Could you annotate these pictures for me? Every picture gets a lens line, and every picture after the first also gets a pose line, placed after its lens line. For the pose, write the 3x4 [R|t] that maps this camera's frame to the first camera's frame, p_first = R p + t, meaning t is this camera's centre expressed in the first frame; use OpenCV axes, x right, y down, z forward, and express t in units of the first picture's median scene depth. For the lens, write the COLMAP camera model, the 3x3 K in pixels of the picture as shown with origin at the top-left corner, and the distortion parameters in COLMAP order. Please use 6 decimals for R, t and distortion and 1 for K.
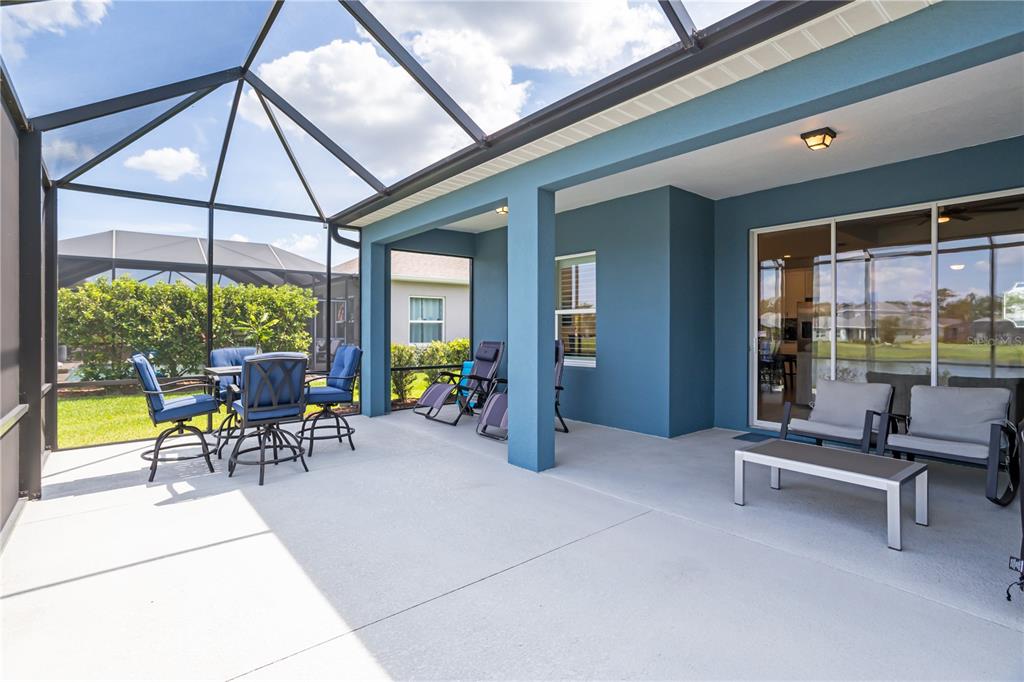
lens RADIAL K [[505.9, 0, 513.2], [0, 505.9, 330.7], [0, 0, 1]] dist [-0.047188, 0.033688]
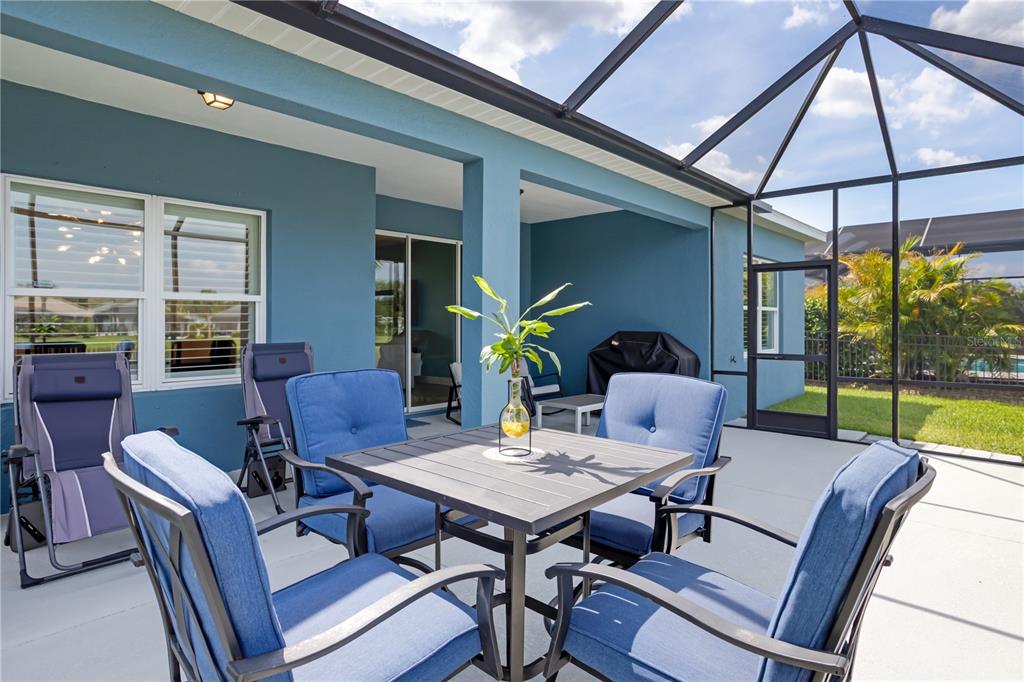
lens RADIAL K [[552.3, 0, 516.6], [0, 552.3, 320.2], [0, 0, 1]] dist [-0.046216, 0.033663]
pose [[-0.156449, 0.007417, 0.987658, -0.417382], [0.007237, 0.999954, -0.006363, -0.002089], [-0.987660, 0.006152, -0.156495, 0.520718]]
